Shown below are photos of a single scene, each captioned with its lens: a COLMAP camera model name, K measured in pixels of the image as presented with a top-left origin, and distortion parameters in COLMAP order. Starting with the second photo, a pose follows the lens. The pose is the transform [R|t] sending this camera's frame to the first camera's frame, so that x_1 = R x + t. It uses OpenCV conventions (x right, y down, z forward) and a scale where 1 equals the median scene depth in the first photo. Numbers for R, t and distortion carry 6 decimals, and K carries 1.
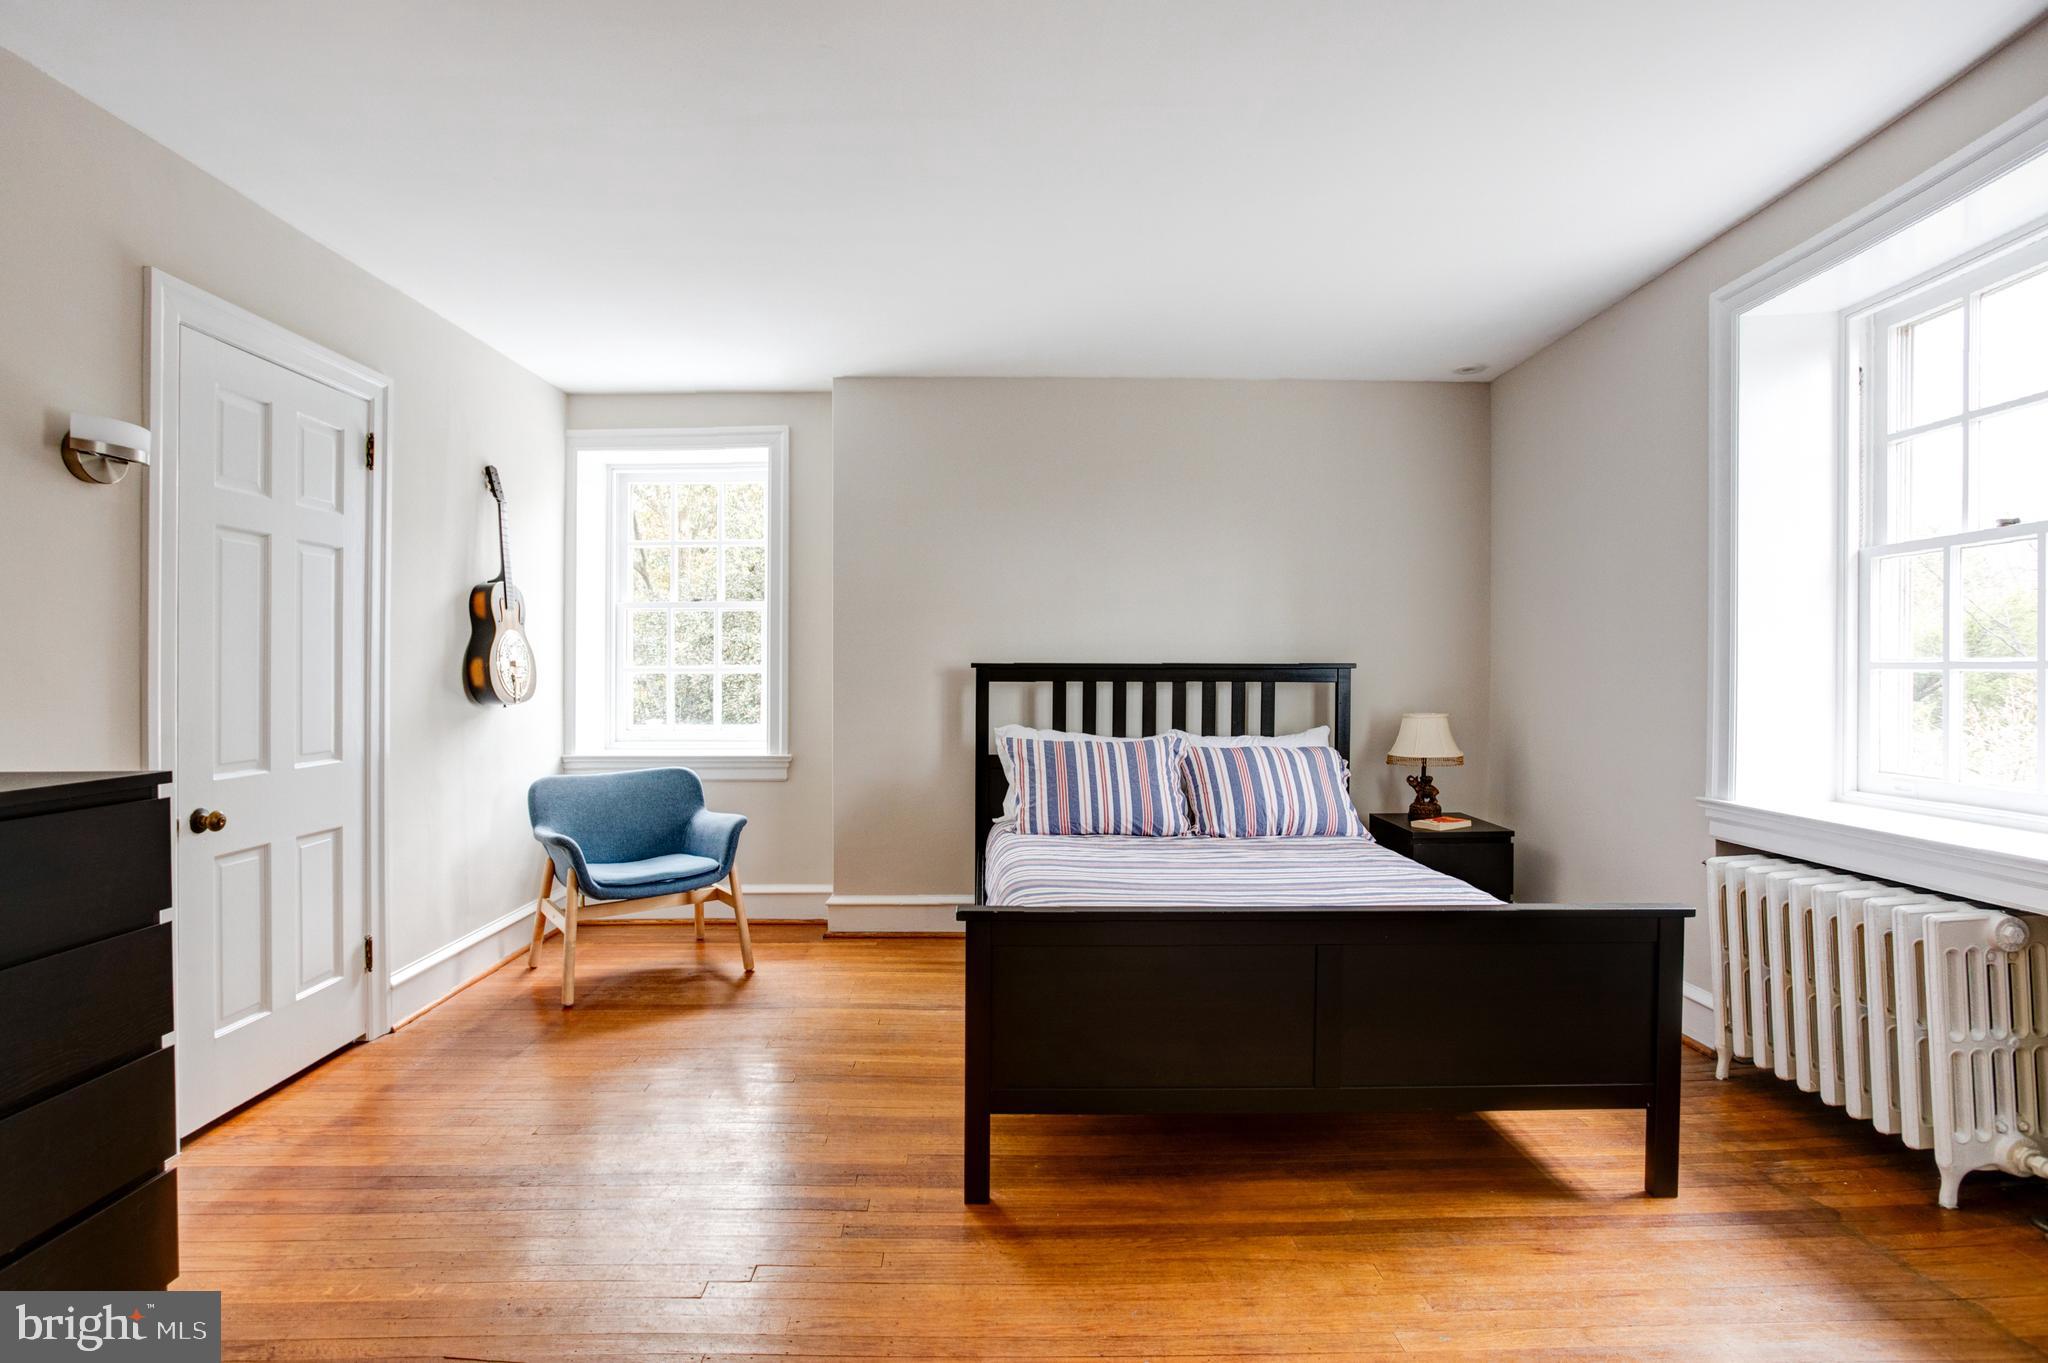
lens RADIAL K [[942.8, 0, 1024.0], [0, 942.8, 681.5], [0, 0, 1]] dist [-0.046323, 0.018530]
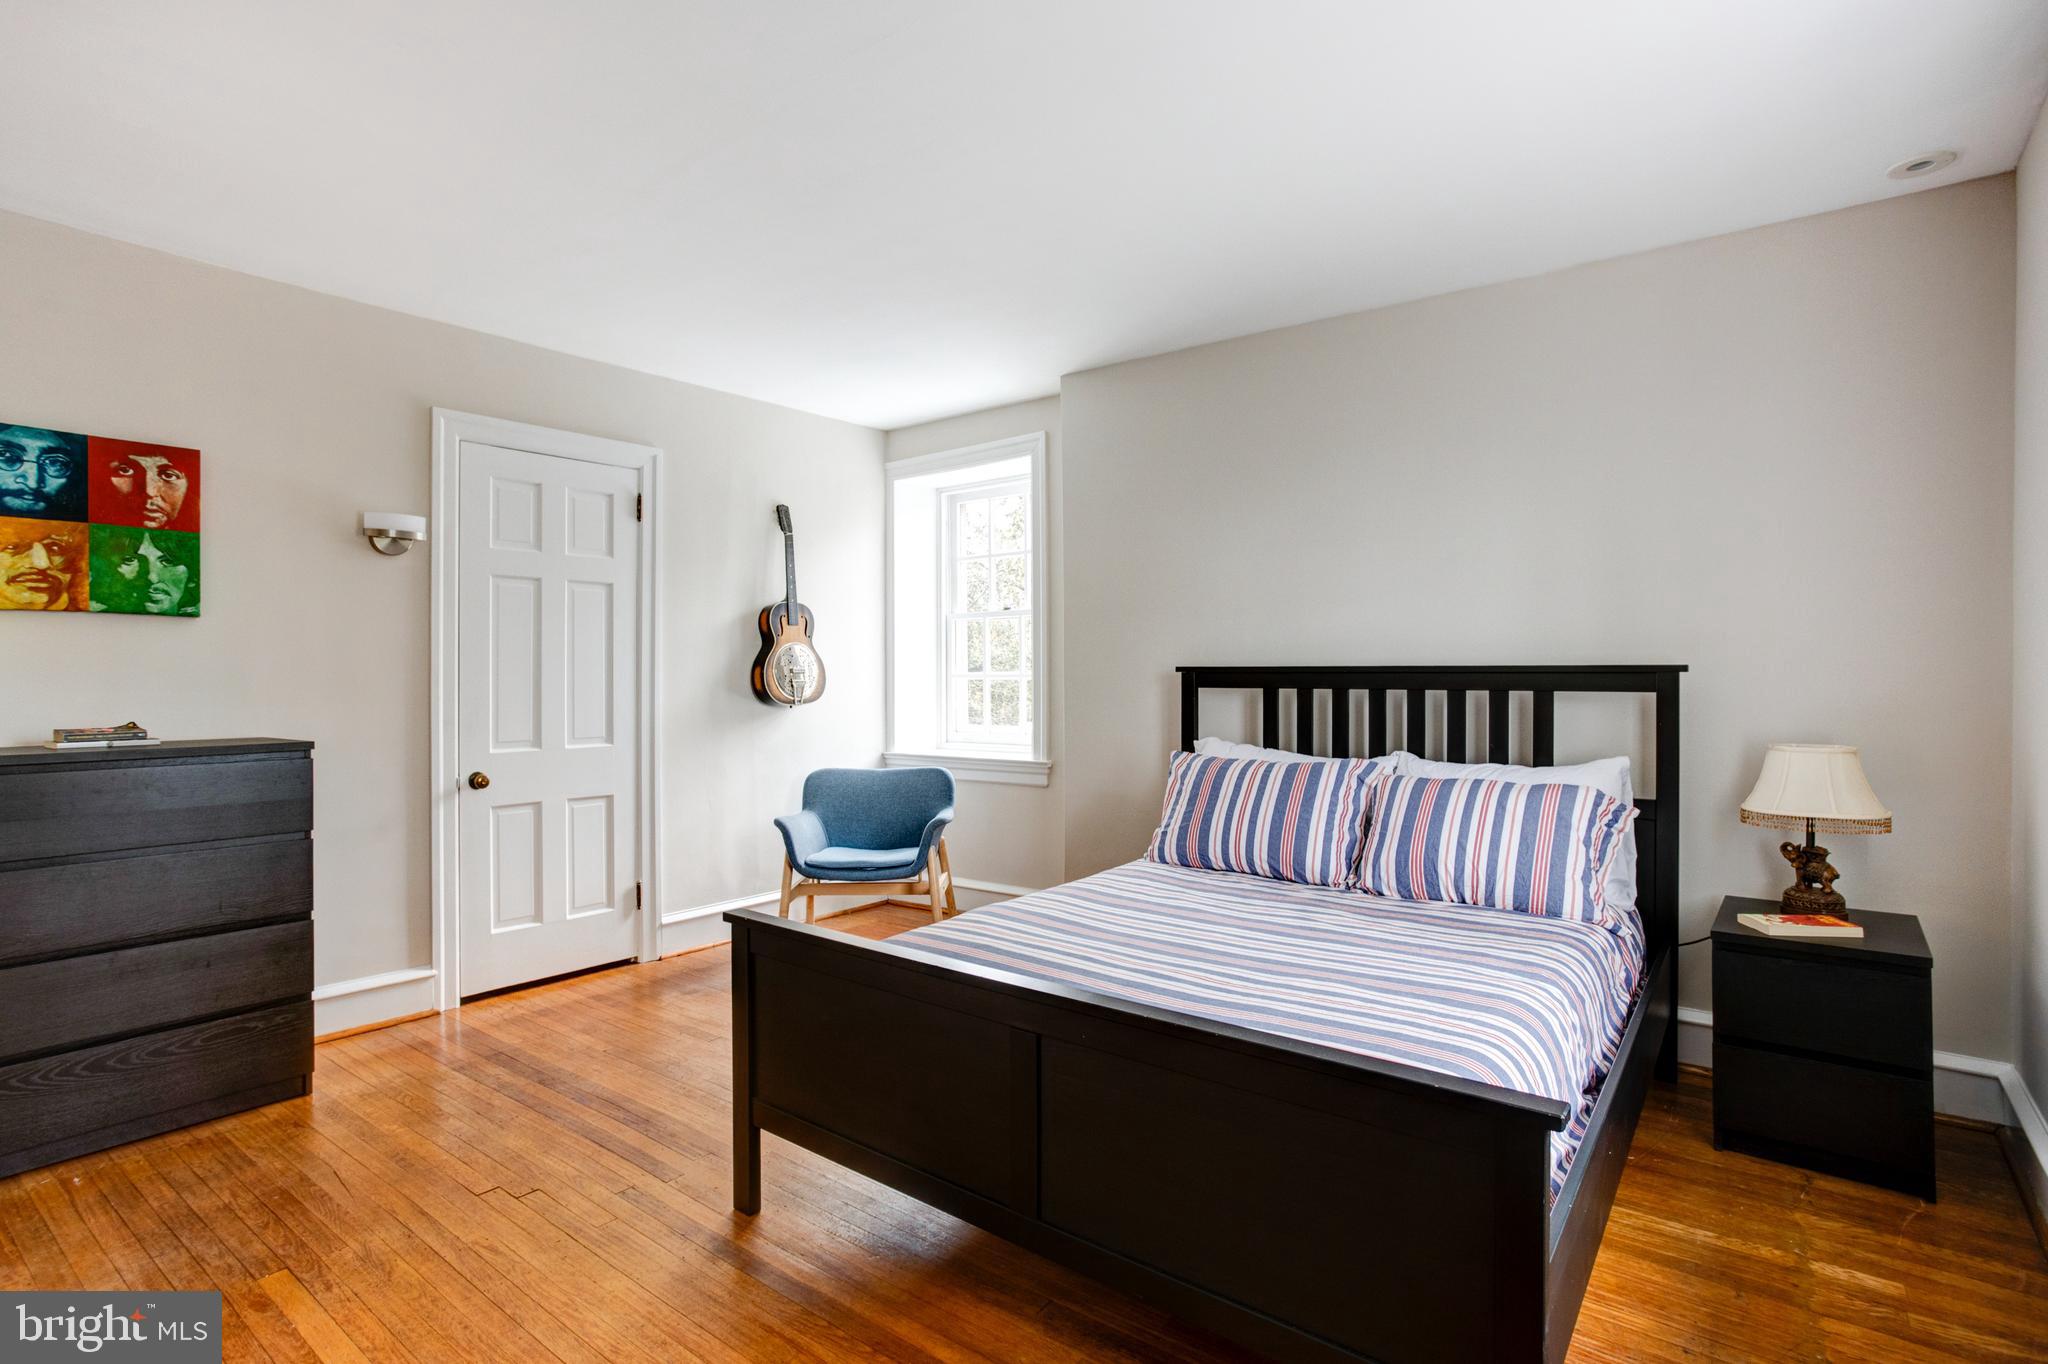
lens RADIAL K [[985.4, 0, 1014.3], [0, 985.4, 672.4], [0, 0, 1]] dist [-0.053084, 0.030774]
pose [[0.793429, -0.004055, -0.608649, 0.446310], [-0.005647, 0.999886, -0.014024, -0.000889], [0.608636, 0.014564, 0.793316, 0.189762]]
